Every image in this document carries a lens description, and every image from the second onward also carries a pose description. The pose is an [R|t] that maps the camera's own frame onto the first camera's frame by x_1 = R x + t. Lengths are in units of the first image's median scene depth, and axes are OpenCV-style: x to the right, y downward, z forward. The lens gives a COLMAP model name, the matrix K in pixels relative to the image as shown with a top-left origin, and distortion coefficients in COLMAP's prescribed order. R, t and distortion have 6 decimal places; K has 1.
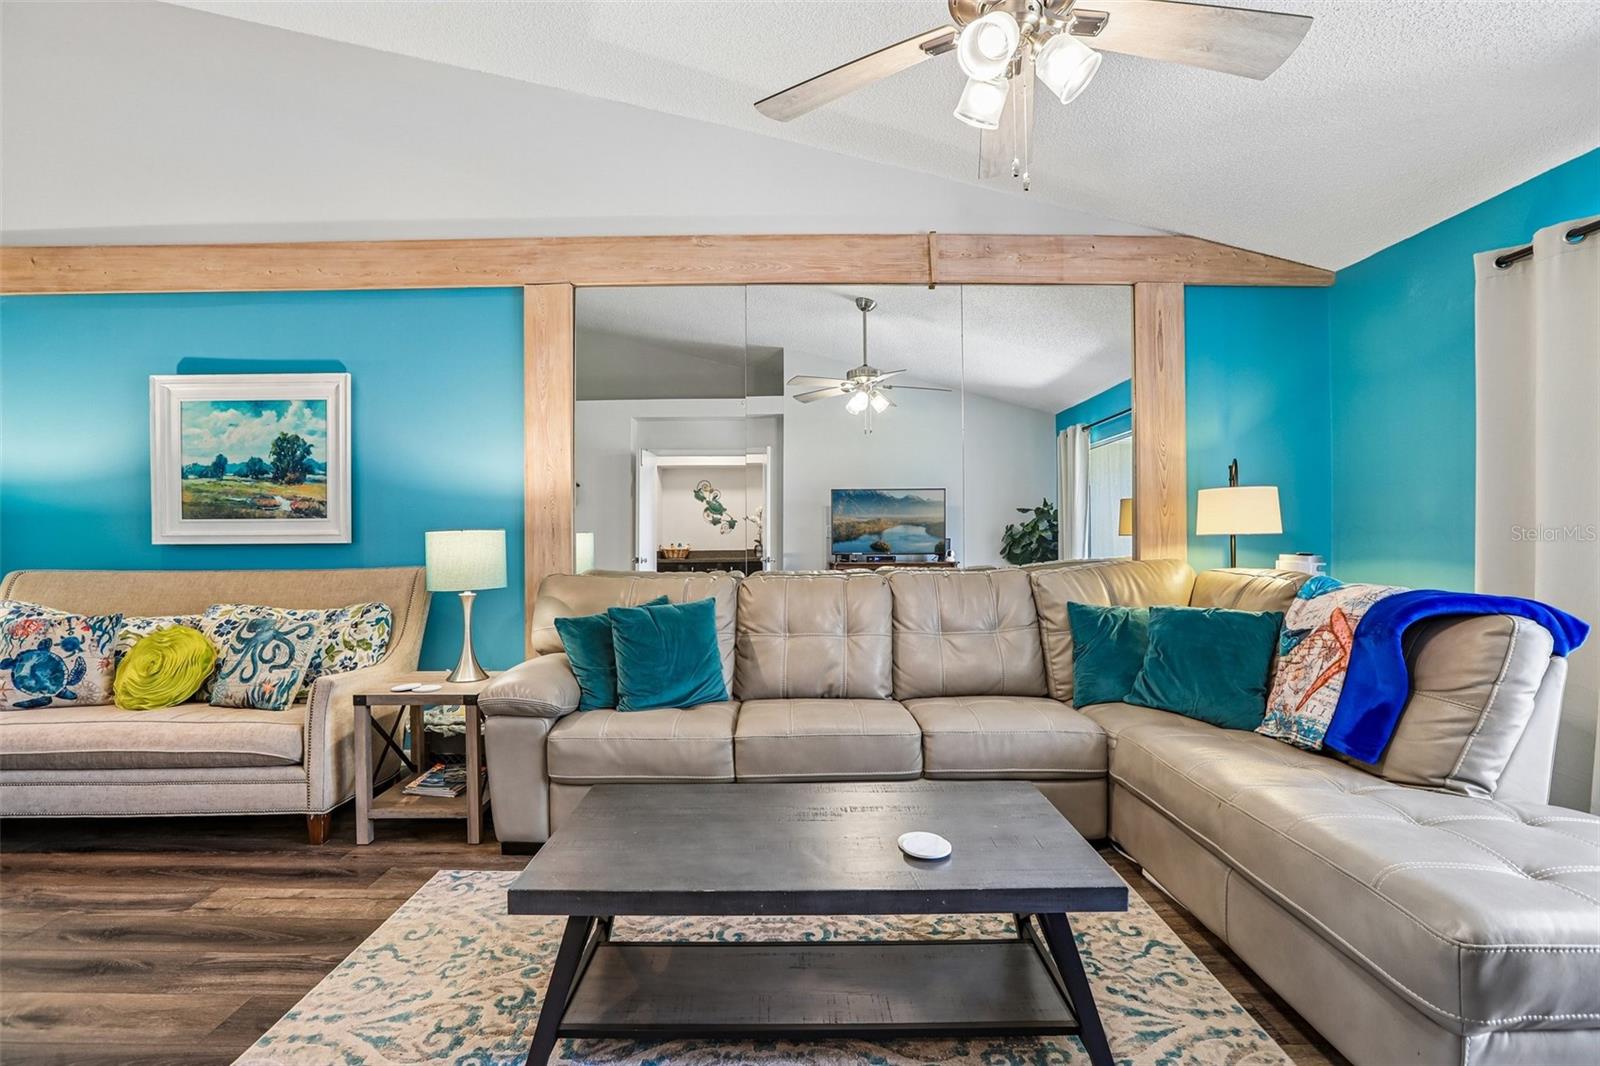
lens RADIAL K [[725.0, 0, 807.3], [0, 725.0, 535.7], [0, 0, 1]] dist [-0.043998, 0.012923]
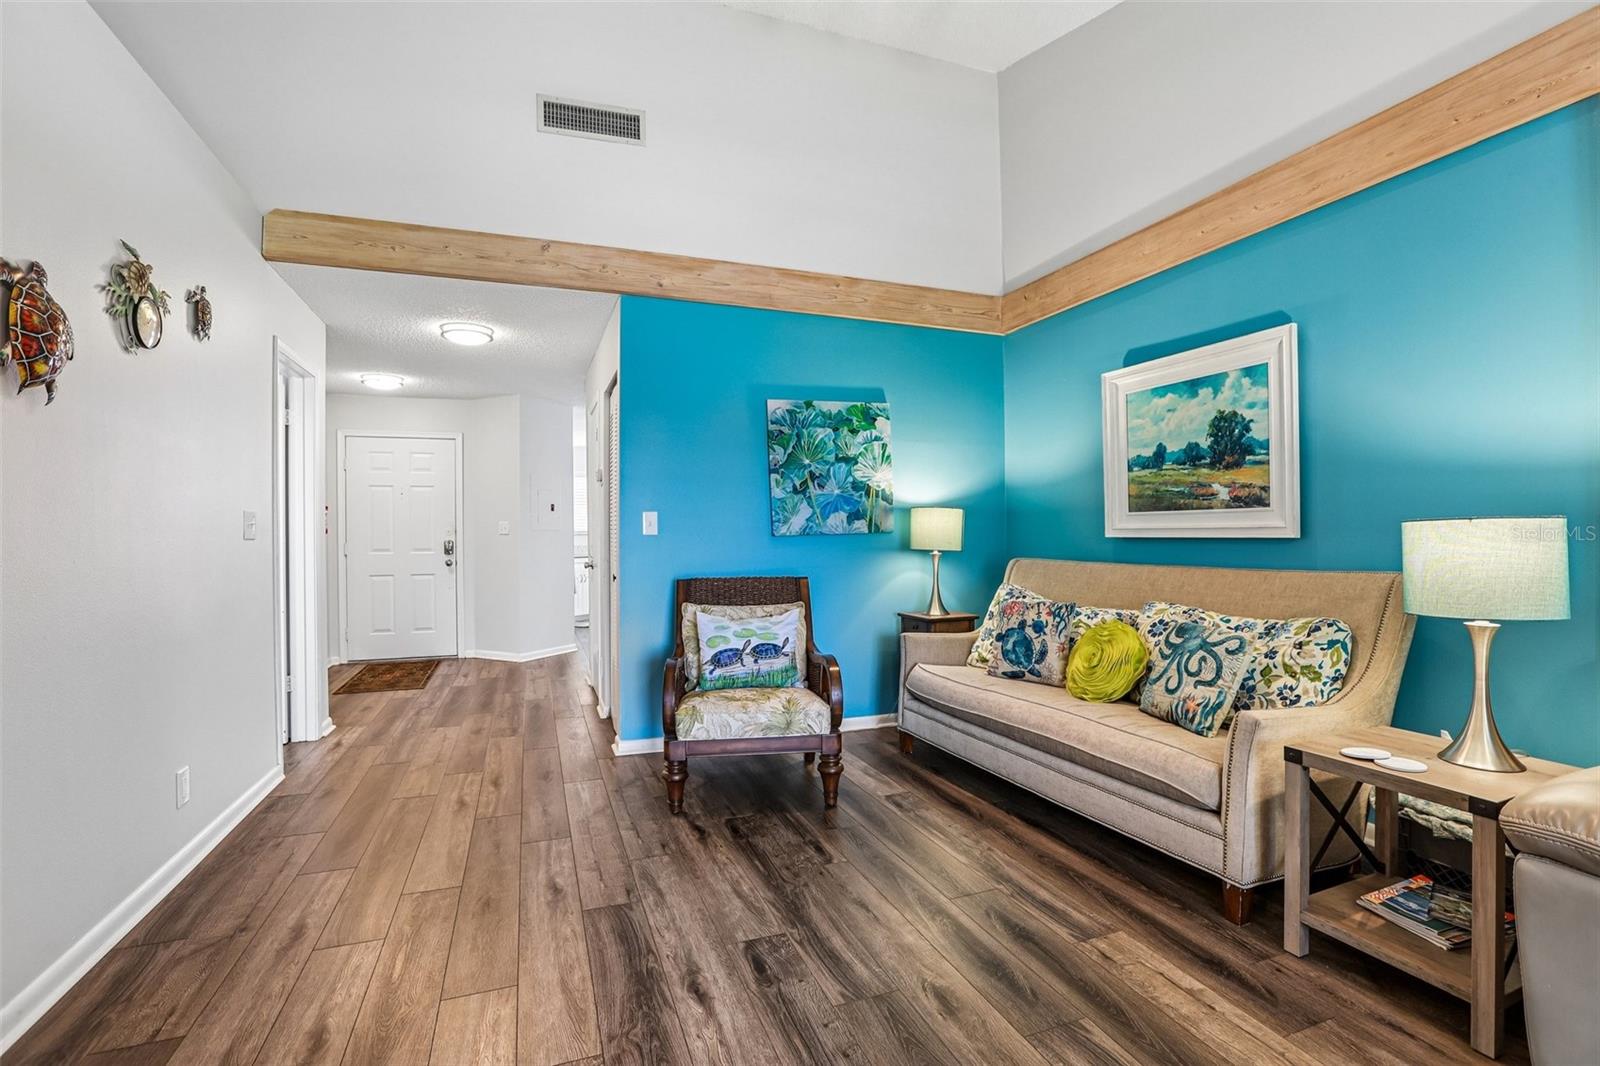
lens RADIAL K [[725.0, 0, 790.3], [0, 725.0, 533.2], [0, 0, 1]] dist [-0.043998, 0.012923]
pose [[0.339805, 0.002870, -0.940492, -0.109081], [0.003625, 0.999984, 0.004362, -0.000093], [0.940489, -0.004891, 0.339789, 0.241017]]
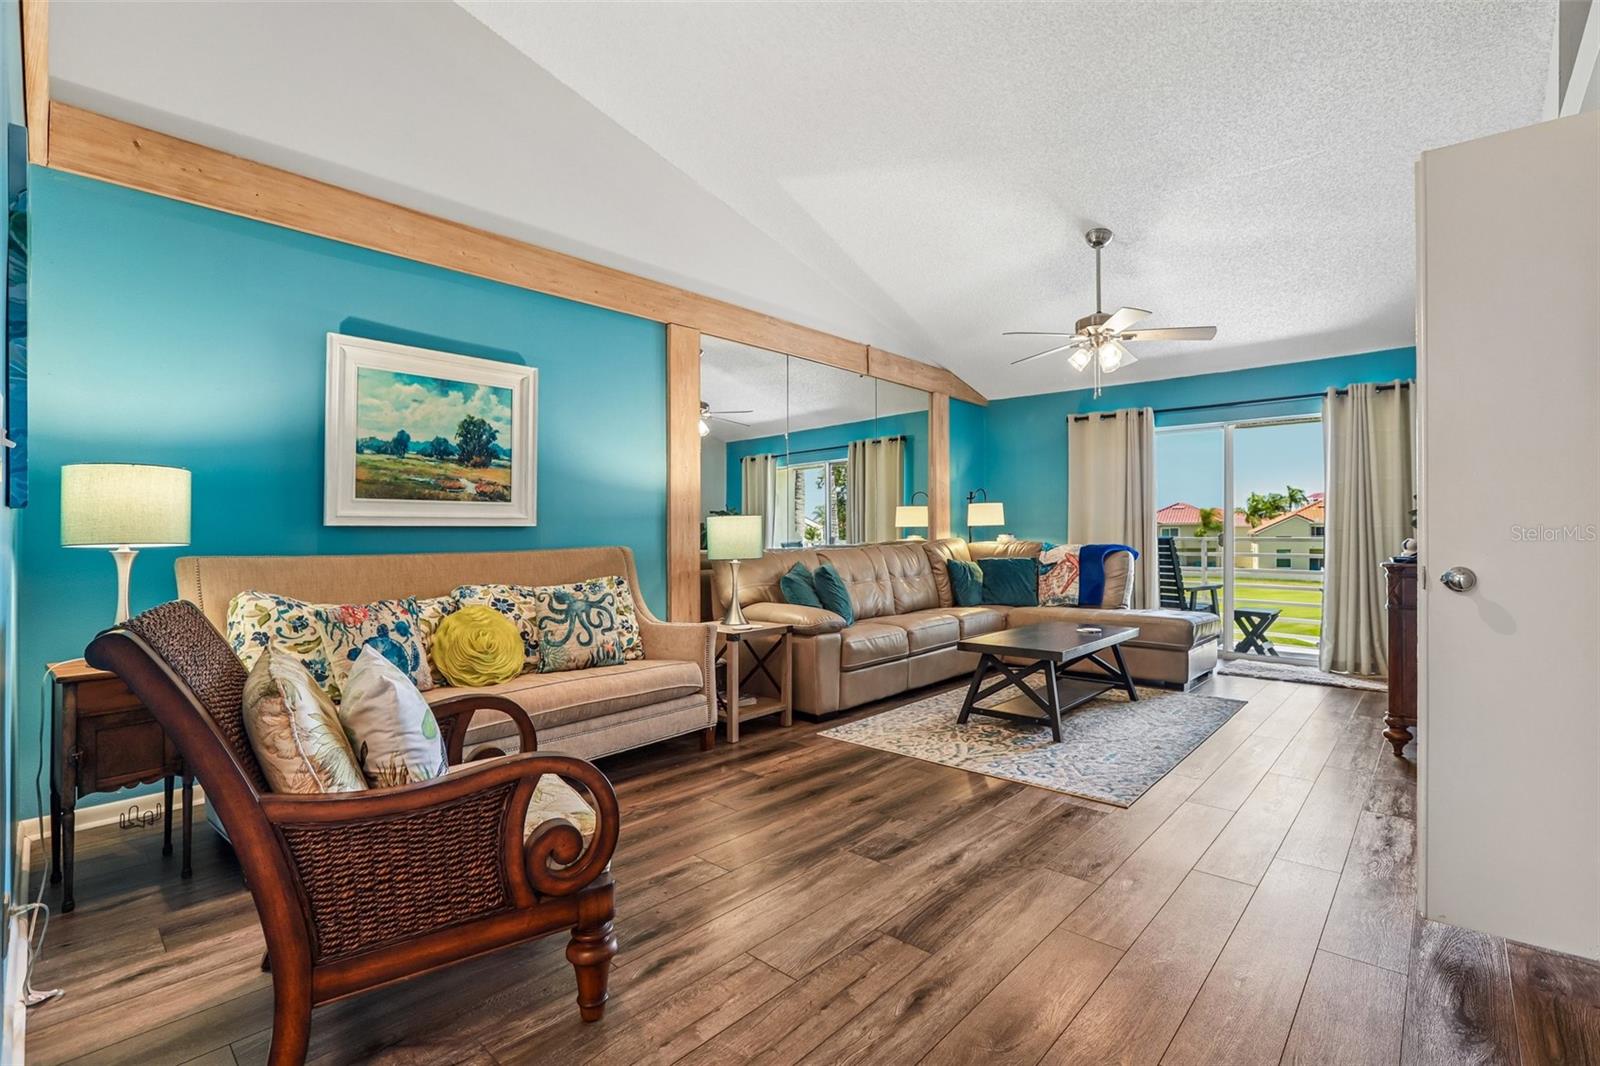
lens RADIAL K [[725.0, 0, 806.4], [0, 725.0, 542.2], [0, 0, 1]] dist [-0.043998, 0.012923]
pose [[0.674753, -0.006090, 0.738019, -1.374974], [0.005289, 0.999980, 0.003415, 0.038406], [-0.738025, 0.001599, 0.674772, -0.039737]]
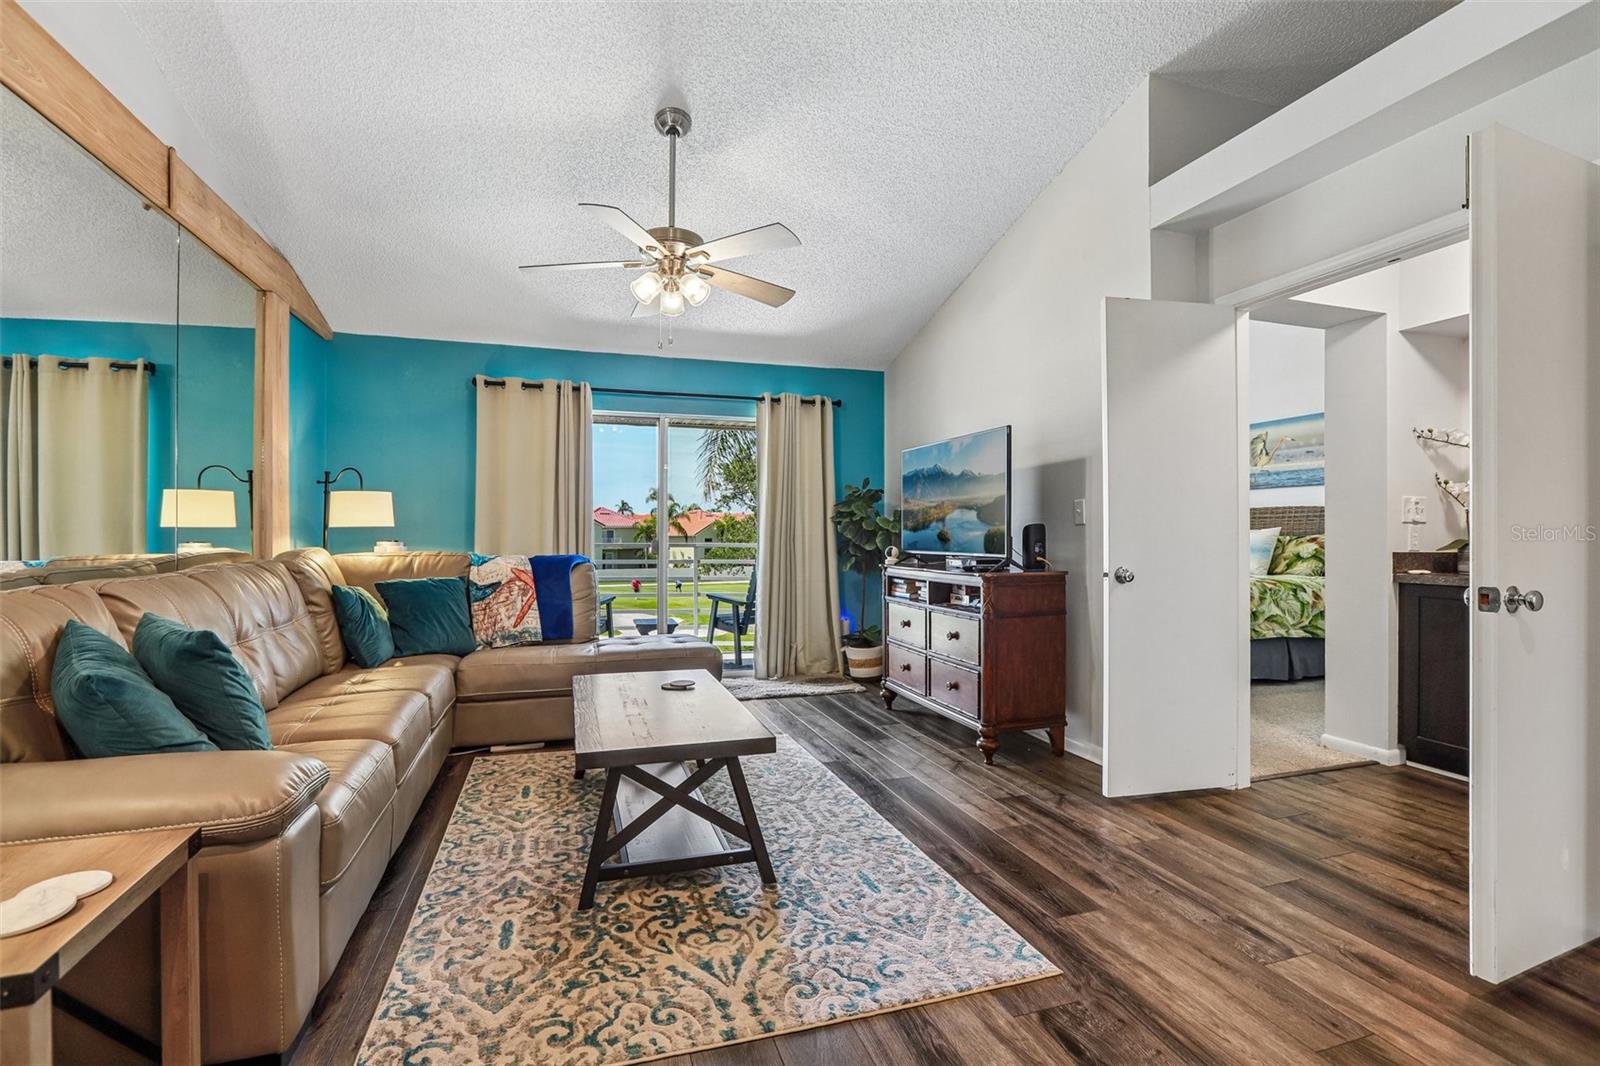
lens RADIAL K [[725.0, 0, 788.1], [0, 725.0, 540.1], [0, 0, 1]] dist [-0.043998, 0.012923]
pose [[-0.288580, -0.002440, 0.957453, -0.916076], [0.006650, 0.999968, 0.004552, 0.021828], [-0.957433, 0.007681, -0.288554, 0.664094]]
